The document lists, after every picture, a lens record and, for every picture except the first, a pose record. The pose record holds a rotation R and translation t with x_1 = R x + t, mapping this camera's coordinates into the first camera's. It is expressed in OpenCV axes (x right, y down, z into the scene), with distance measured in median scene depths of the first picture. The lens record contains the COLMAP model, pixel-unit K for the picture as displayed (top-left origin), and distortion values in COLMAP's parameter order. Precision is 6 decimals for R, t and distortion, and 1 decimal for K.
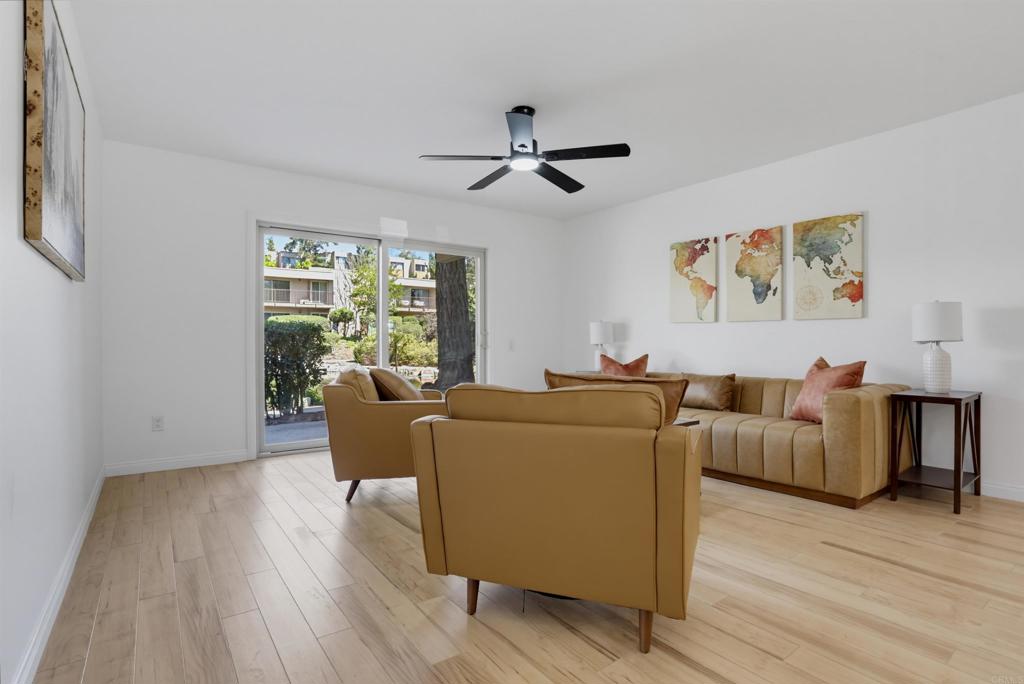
lens RADIAL K [[501.0, 0, 508.6], [0, 501.0, 340.3], [0, 0, 1]] dist [-0.068534, 0.027499]
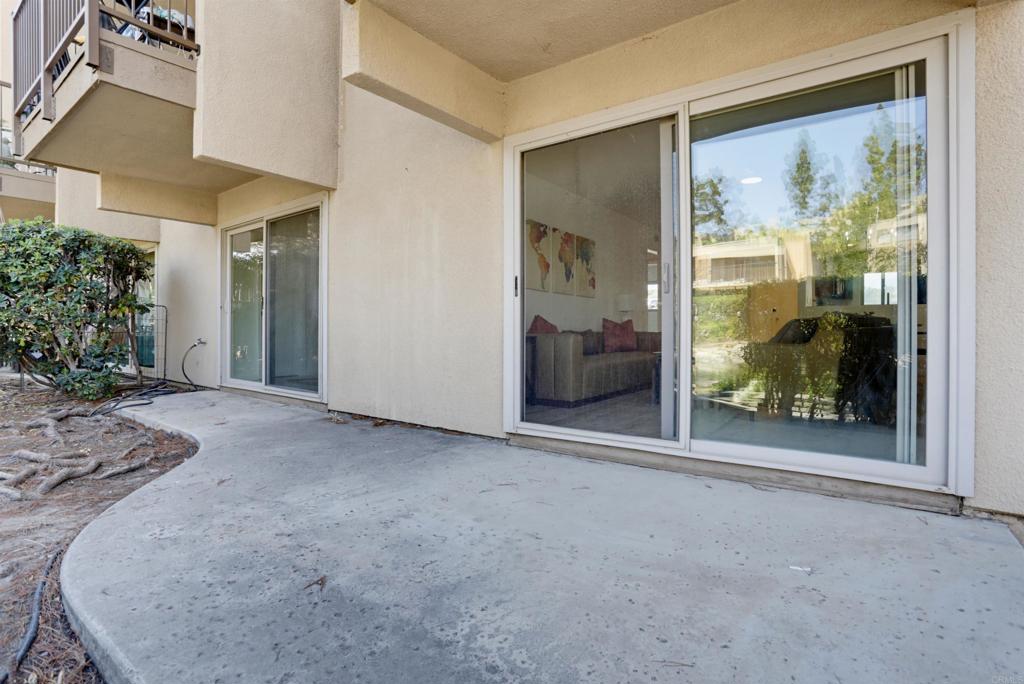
lens RADIAL K [[499.0, 0, 508.0], [0, 499.0, 331.8], [0, 0, 1]] dist [-0.067976, 0.027686]
pose [[-0.292676, -0.002593, 0.956208, -0.798223], [-0.003422, 0.999993, 0.001664, 0.066010], [-0.956205, -0.002785, -0.292683, 1.482526]]
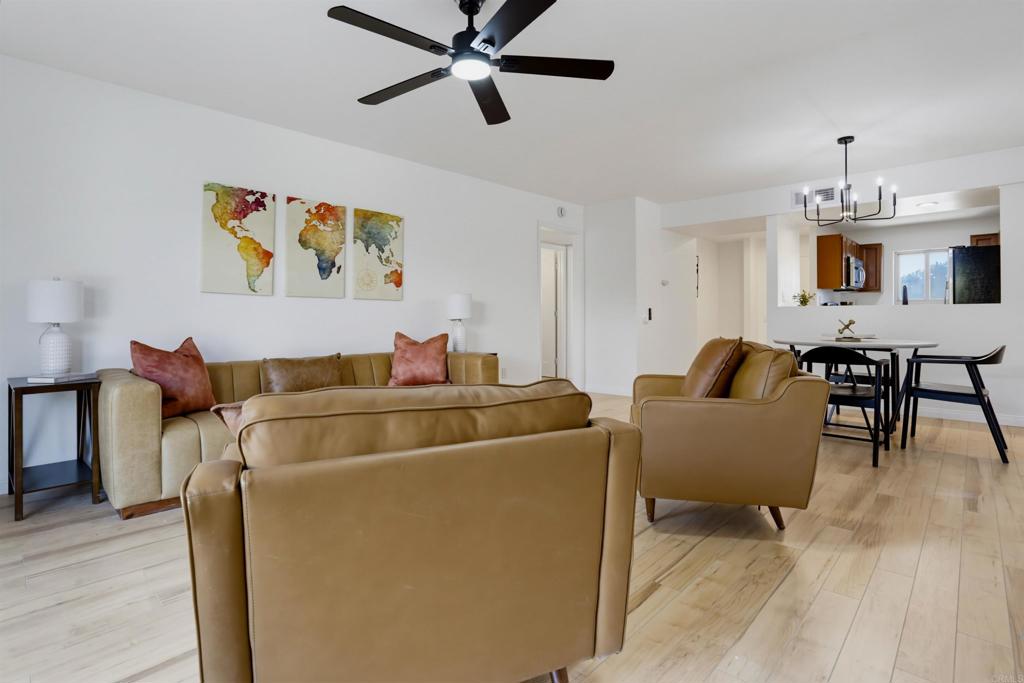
lens RADIAL K [[507.1, 0, 512.3], [0, 507.1, 316.4], [0, 0, 1]] dist [-0.075947, 0.029691]
pose [[-0.178679, 0.008204, 0.983873, -0.483241], [-0.001006, 0.999963, -0.008521, 0.005151], [-0.983907, -0.002513, -0.178665, 0.750153]]
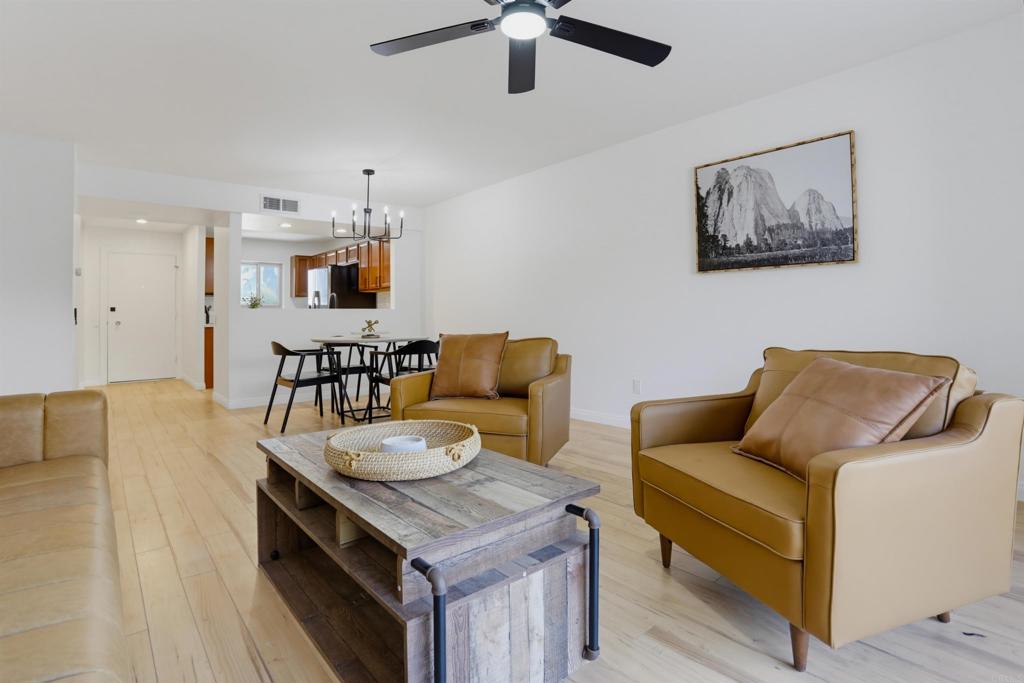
lens RADIAL K [[507.1, 0, 512.3], [0, 507.1, 316.4], [0, 0, 1]] dist [-0.075947, 0.029691]
pose [[-0.997140, 0.015466, -0.073977, 0.070608], [0.016167, 0.999830, -0.008887, 0.009253], [0.073827, -0.010058, -0.997220, 1.131744]]
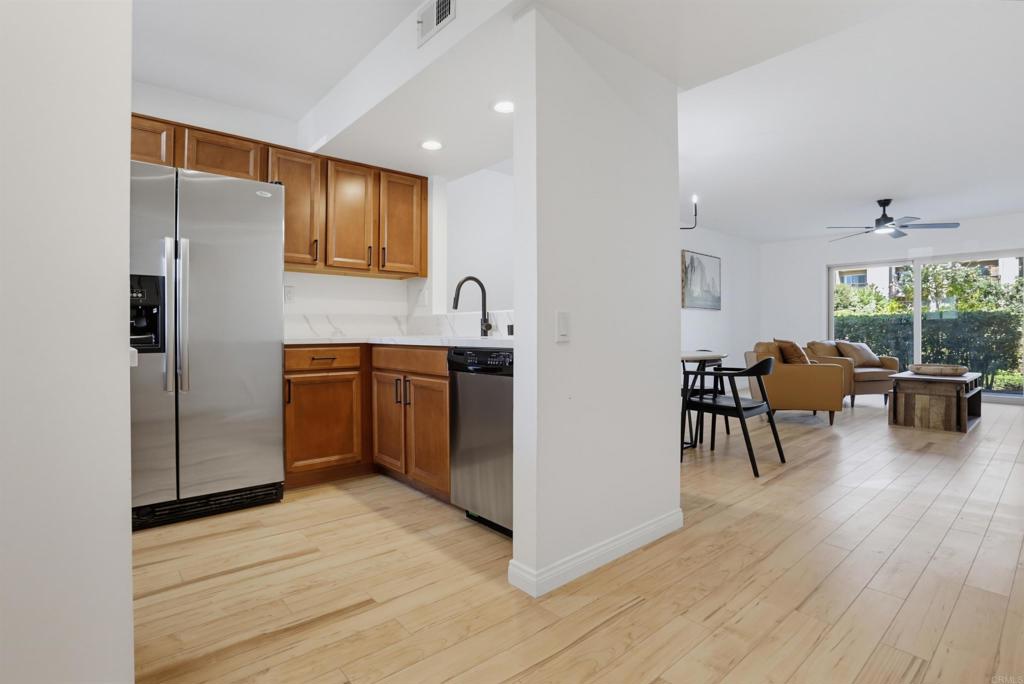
lens RADIAL K [[499.0, 0, 508.0], [0, 499.0, 331.8], [0, 0, 1]] dist [-0.067976, 0.027686]
pose [[0.076303, 0.006000, -0.997067, 1.181815], [0.006723, 0.999956, 0.006532, -0.005244], [0.997062, -0.007202, 0.076260, -0.350608]]
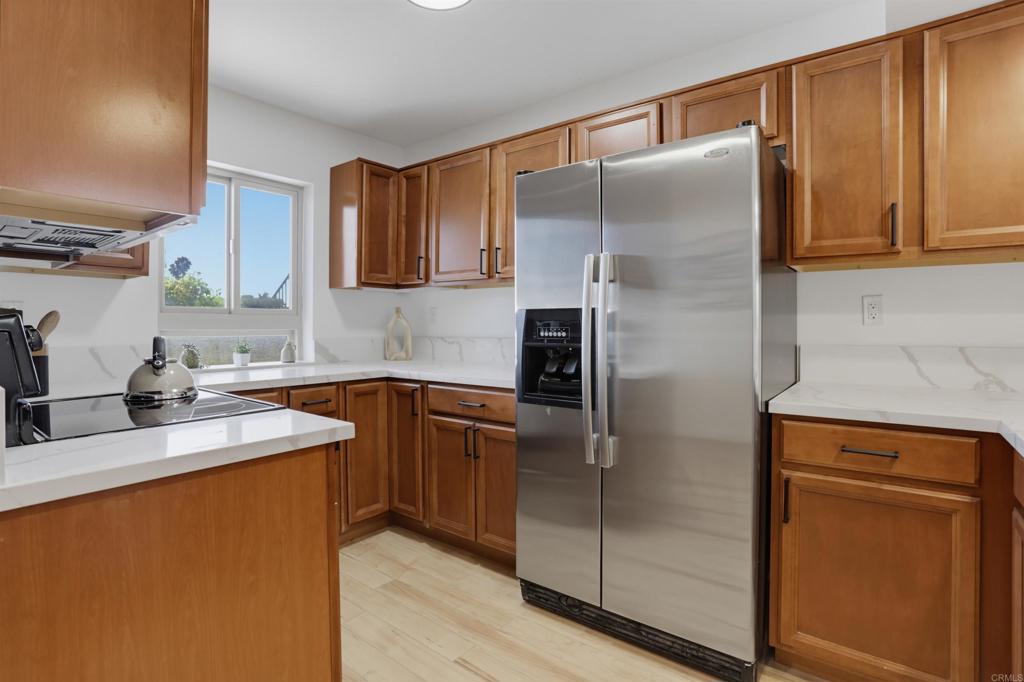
lens RADIAL K [[499.0, 0, 508.0], [0, 499.0, 330.8], [0, 0, 1]] dist [-0.067976, 0.027686]
pose [[-0.957759, 0.009241, -0.287422, 0.818355], [0.007645, 0.999948, 0.006675, -0.047838], [0.287469, 0.004196, -0.957781, -0.316309]]
